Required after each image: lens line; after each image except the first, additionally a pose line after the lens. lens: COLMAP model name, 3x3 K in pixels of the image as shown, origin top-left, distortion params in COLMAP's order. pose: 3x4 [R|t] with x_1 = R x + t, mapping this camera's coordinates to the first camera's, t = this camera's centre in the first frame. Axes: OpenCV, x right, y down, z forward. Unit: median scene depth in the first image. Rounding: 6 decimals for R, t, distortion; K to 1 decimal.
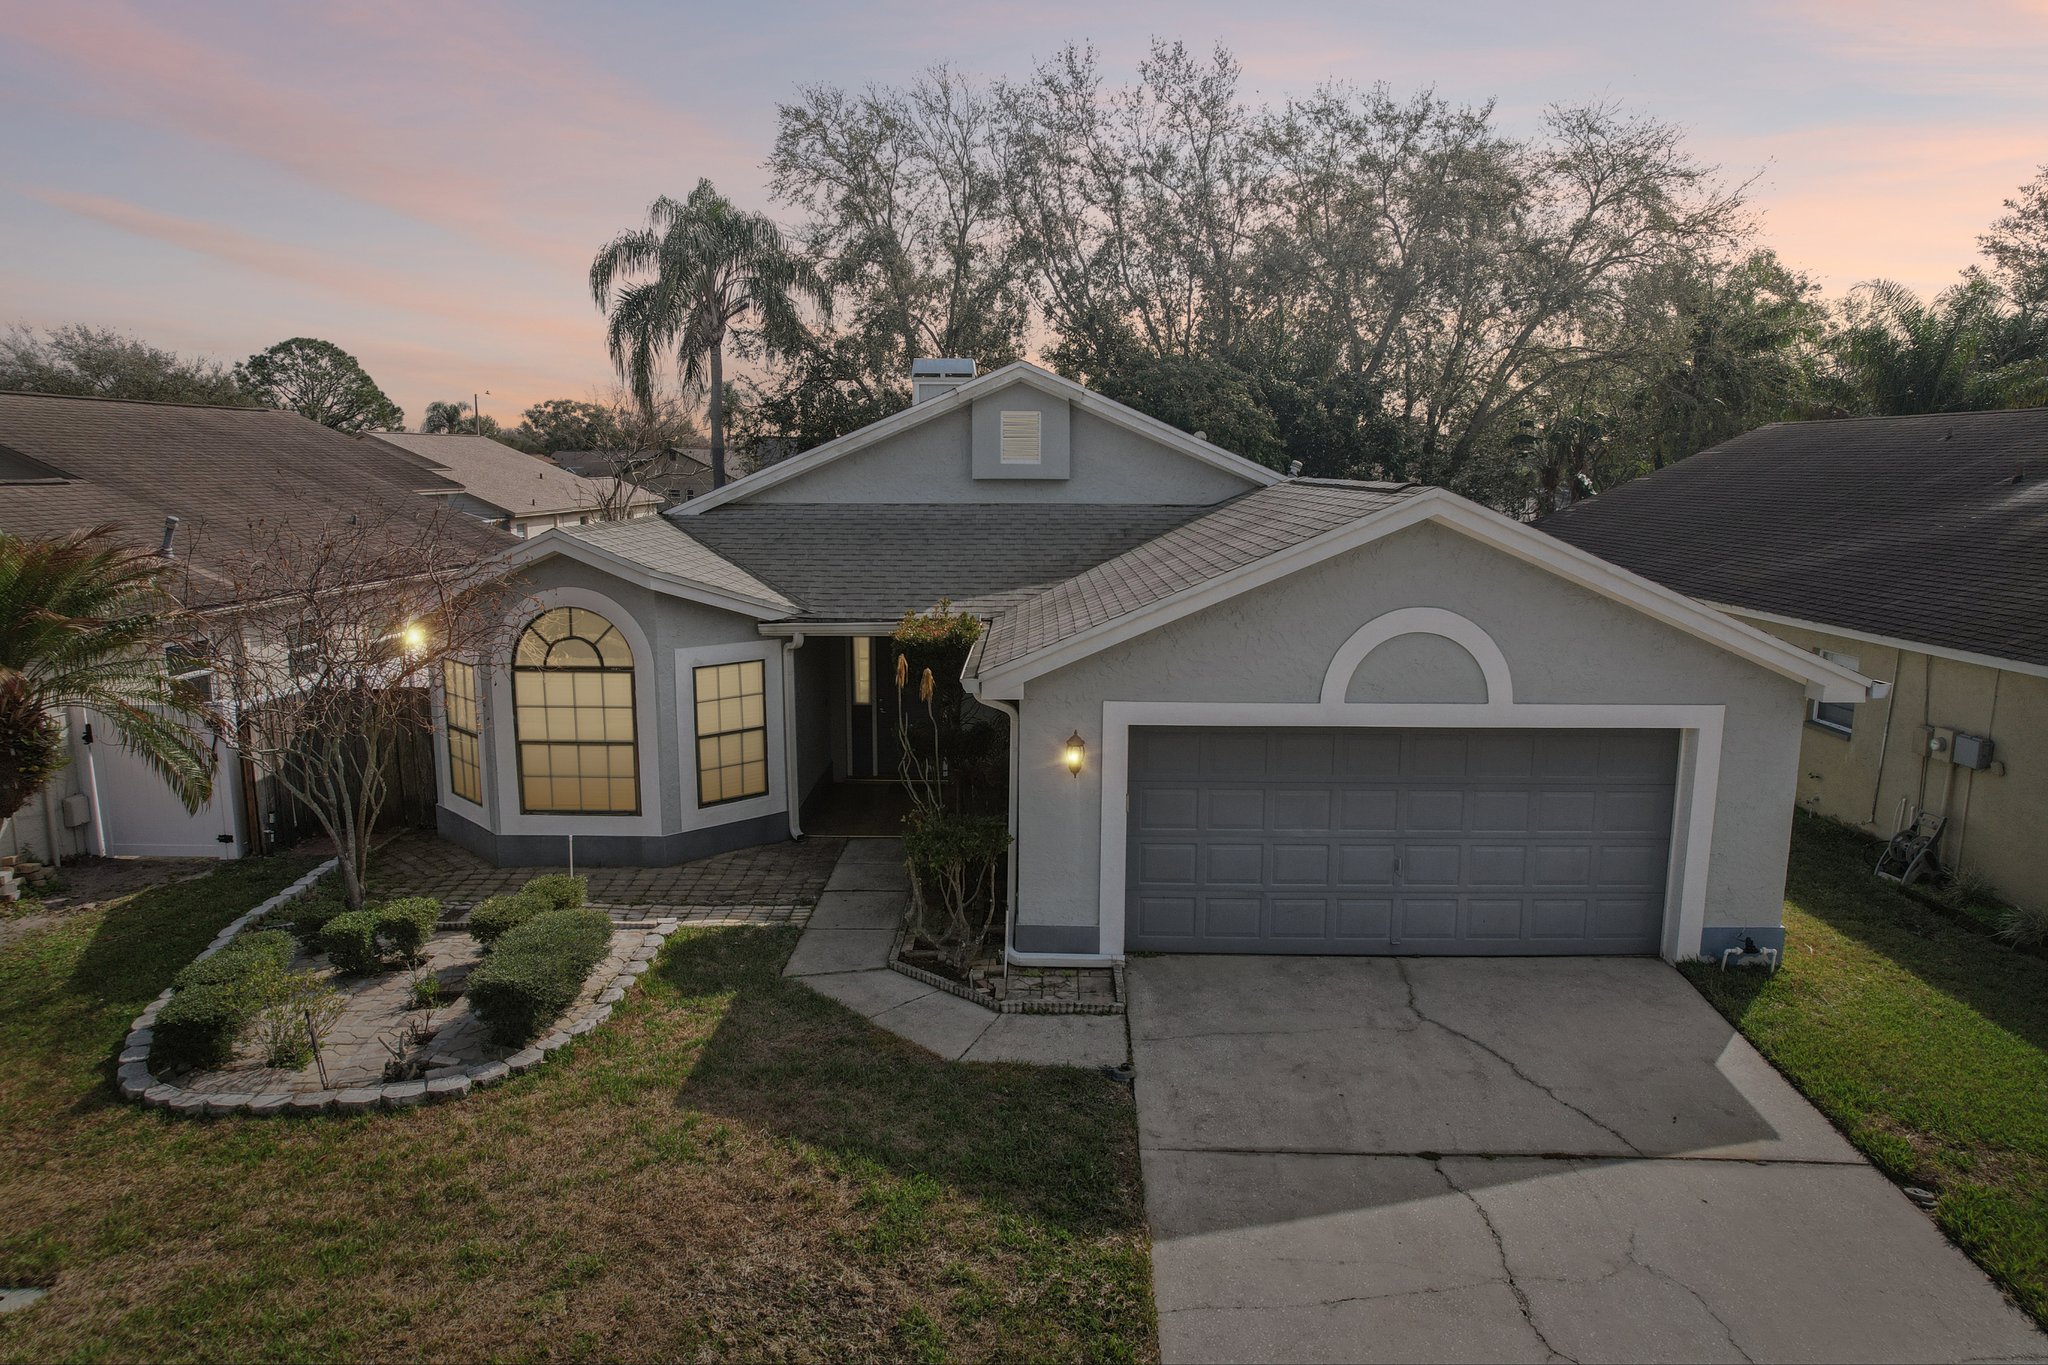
lens RADIAL K [[1303.6, 0, 1018.0], [0, 1303.6, 696.6], [0, 0, 1]] dist [-0.081168, 0.074352]
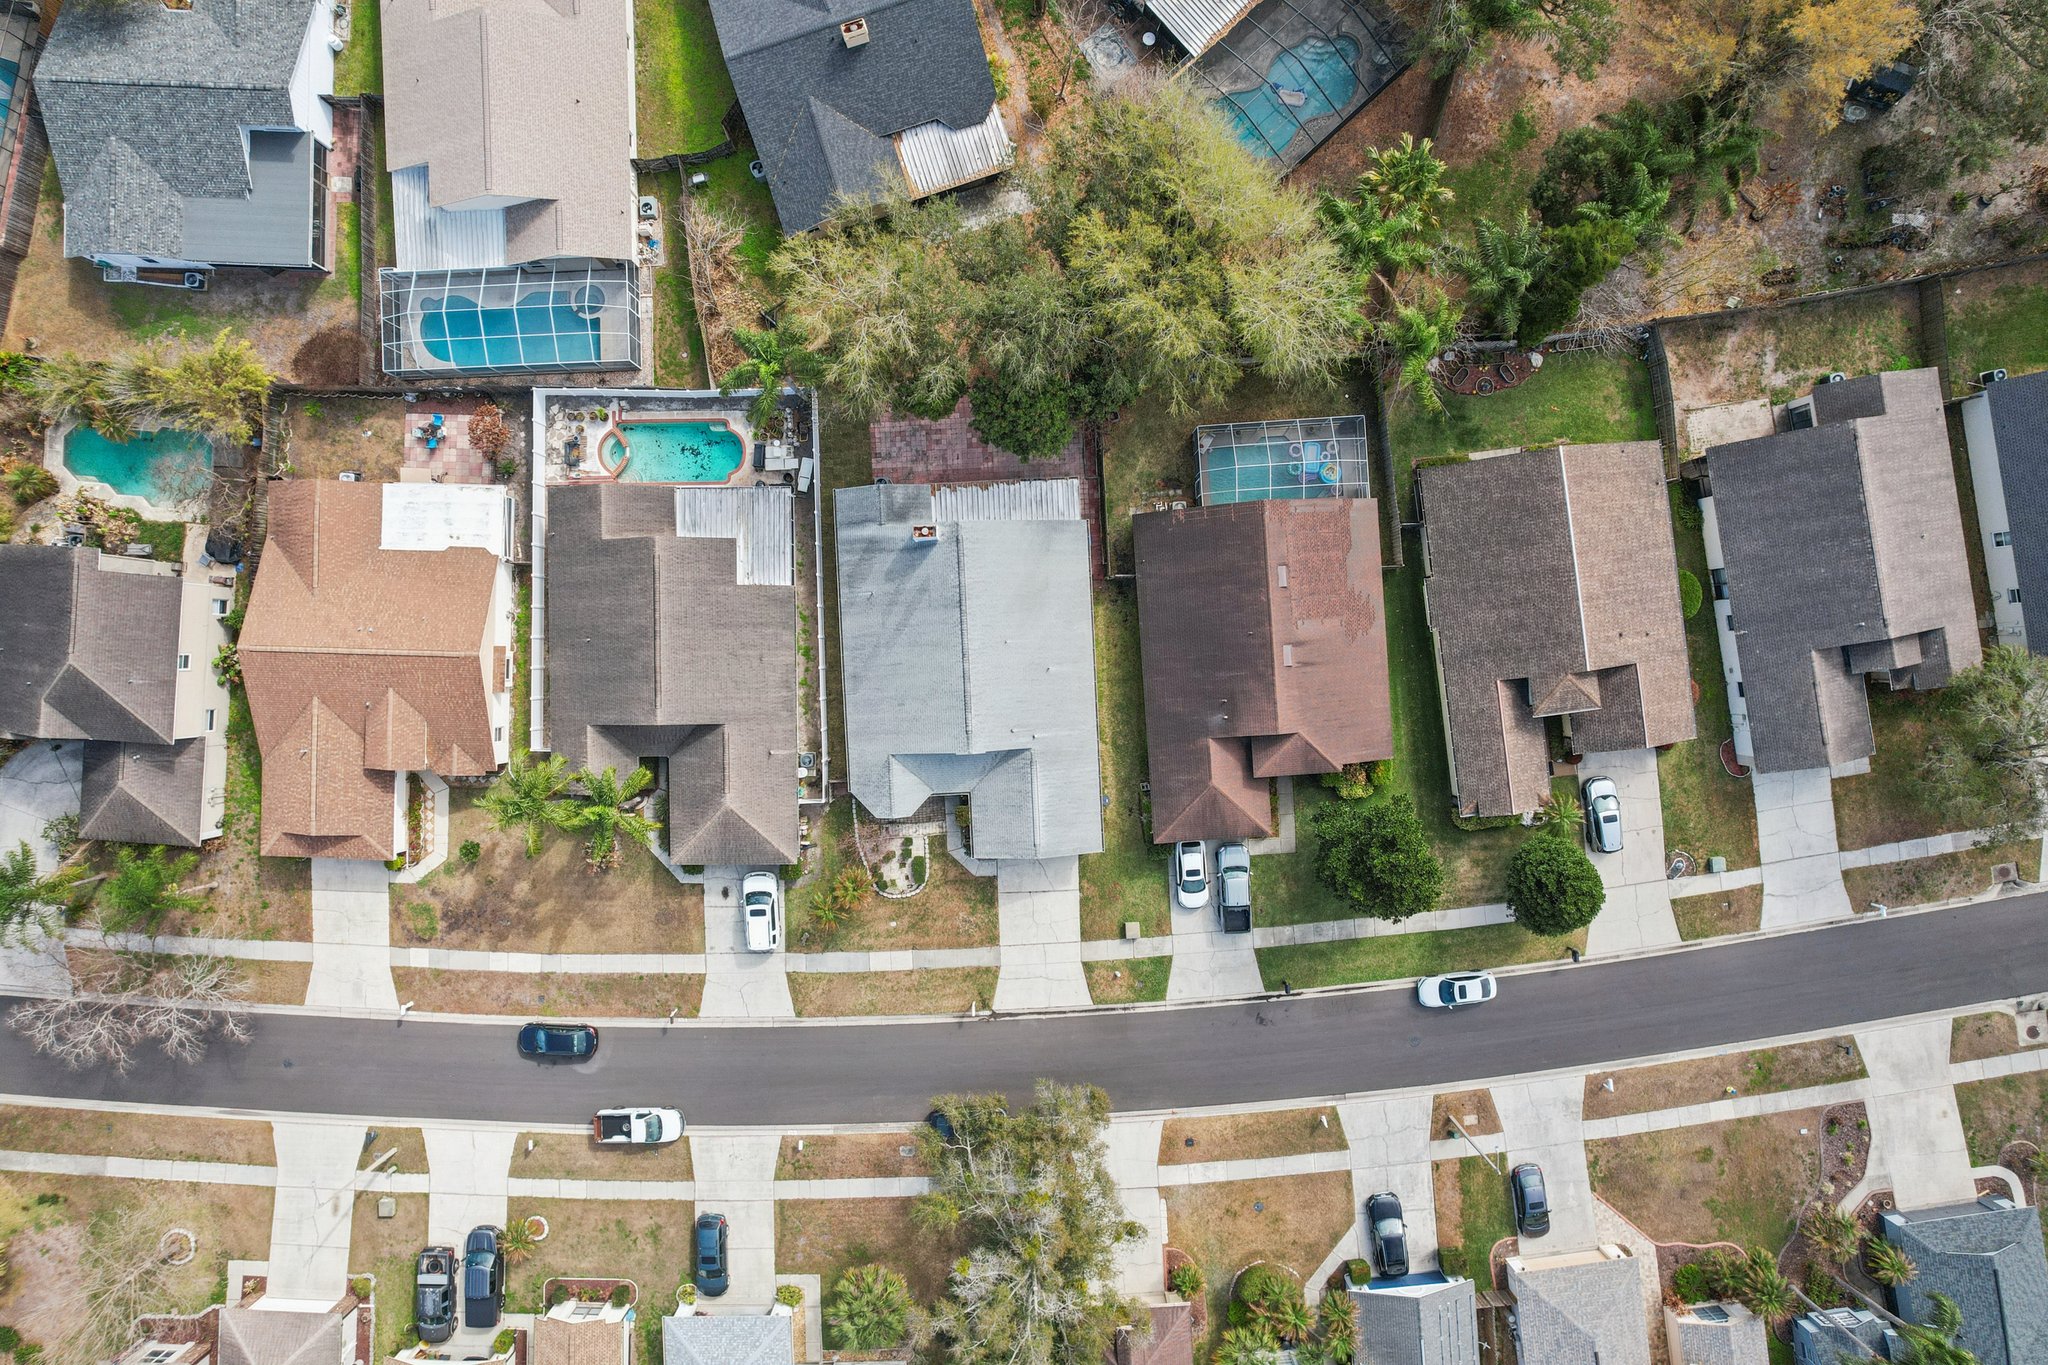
lens RADIAL K [[1303.6, 0, 1018.0], [0, 1303.6, 696.6], [0, 0, 1]] dist [-0.081168, 0.074352]
pose [[0.997907, -0.062875, -0.015128, 0.363094], [0.026635, 0.186422, 0.982109, -6.984559], [-0.058930, -0.980456, 0.187706, 0.498964]]
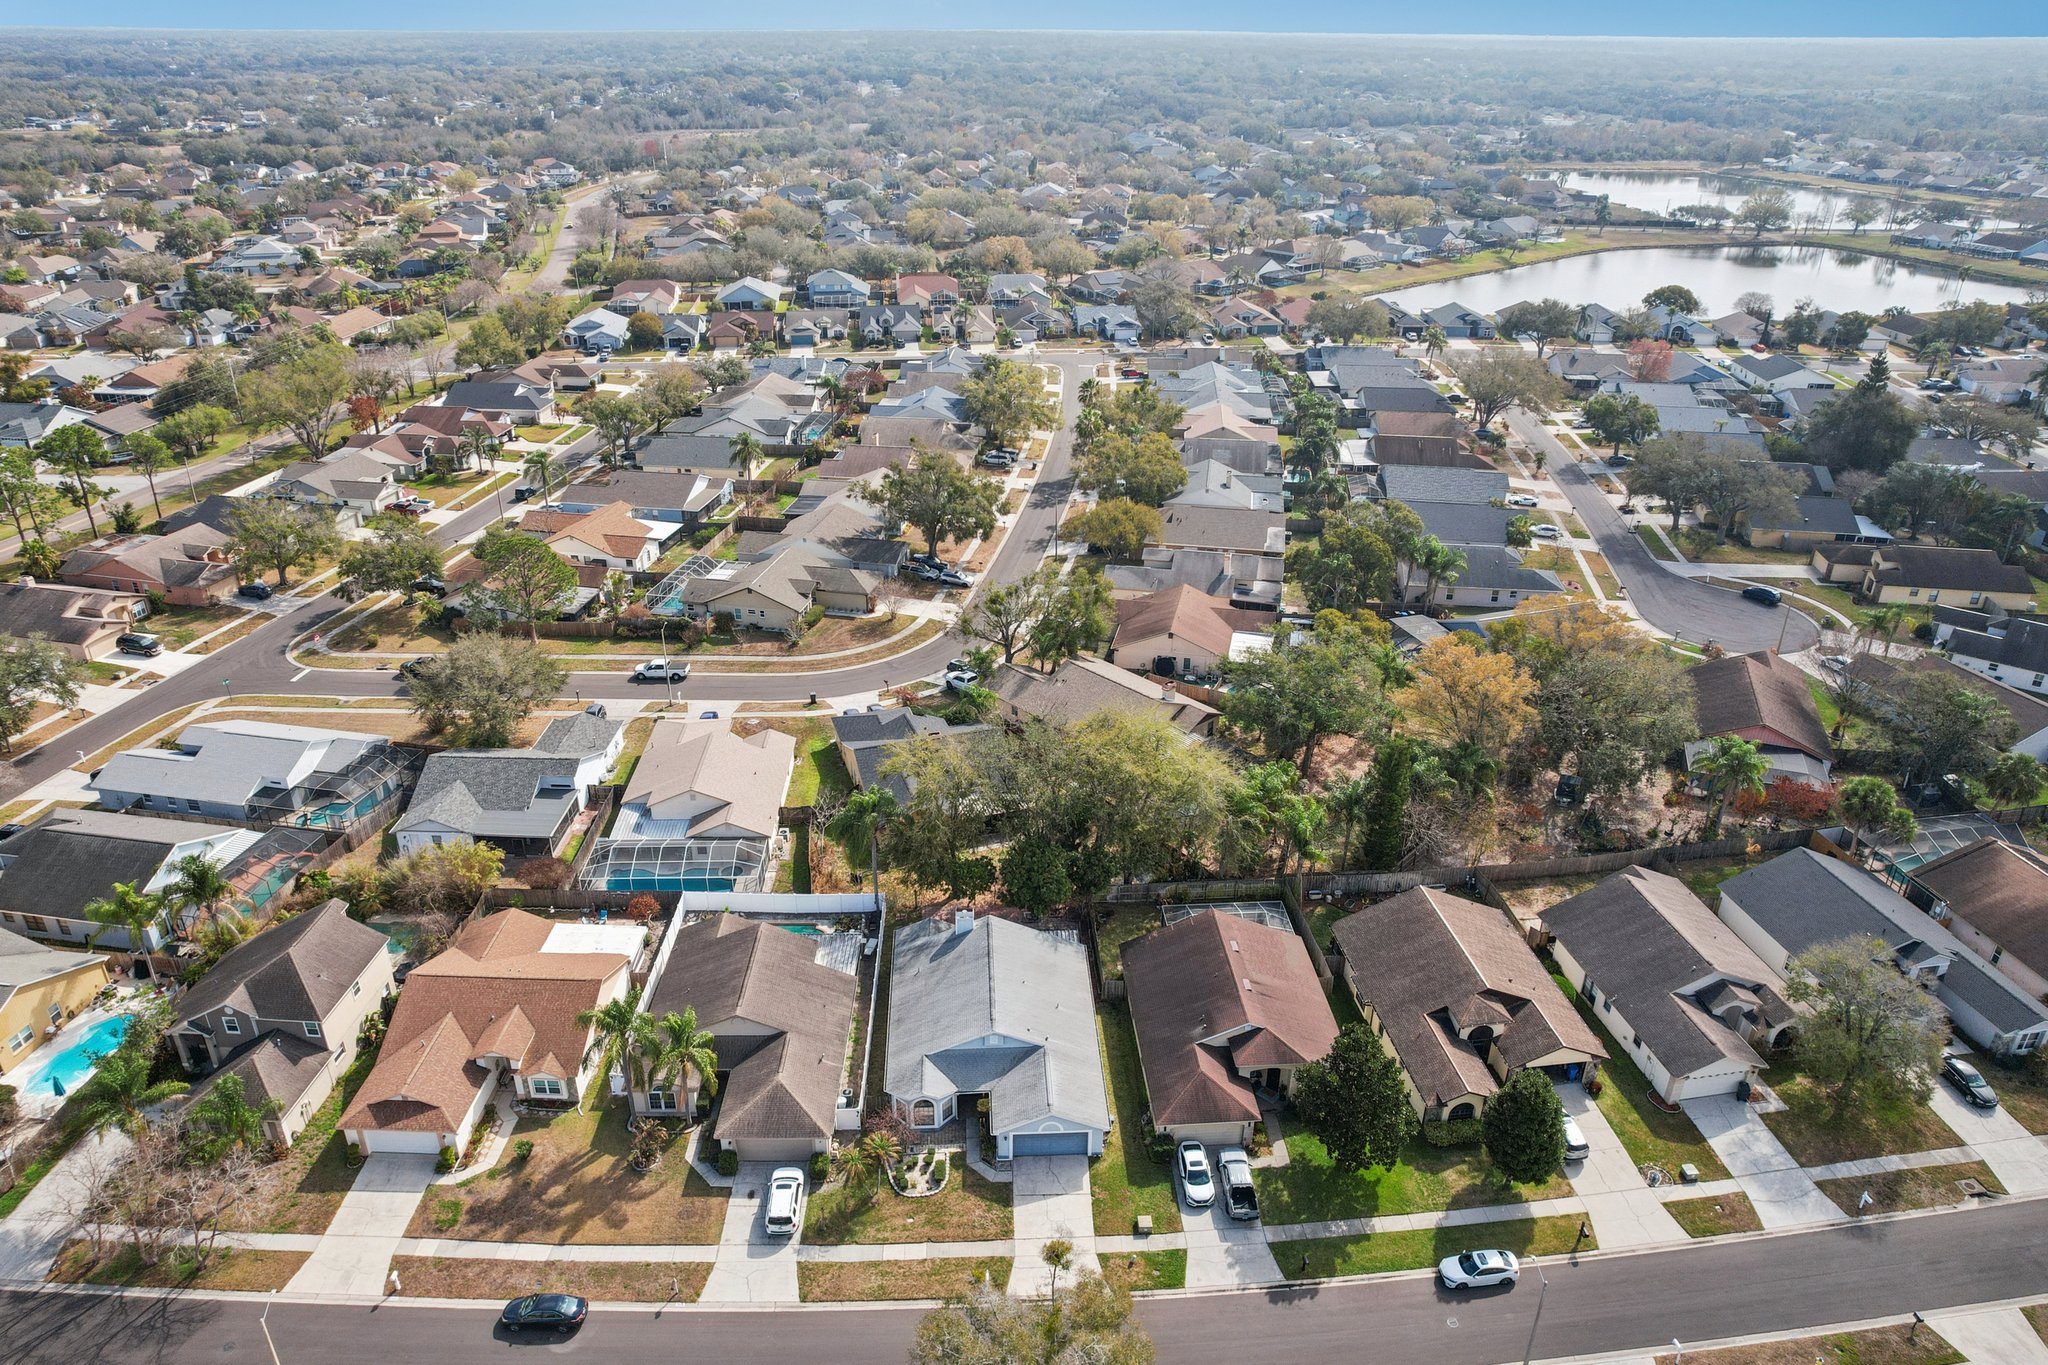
lens RADIAL K [[1325.5, 0, 1024.0], [0, 1325.5, 682.5], [0, 0, 1]] dist [-0.048024, 0.000162]
pose [[0.998158, -0.032163, 0.051450, -0.158677], [0.017178, 0.963050, 0.268773, -4.621933], [-0.058194, -0.267394, 0.961828, -5.738529]]
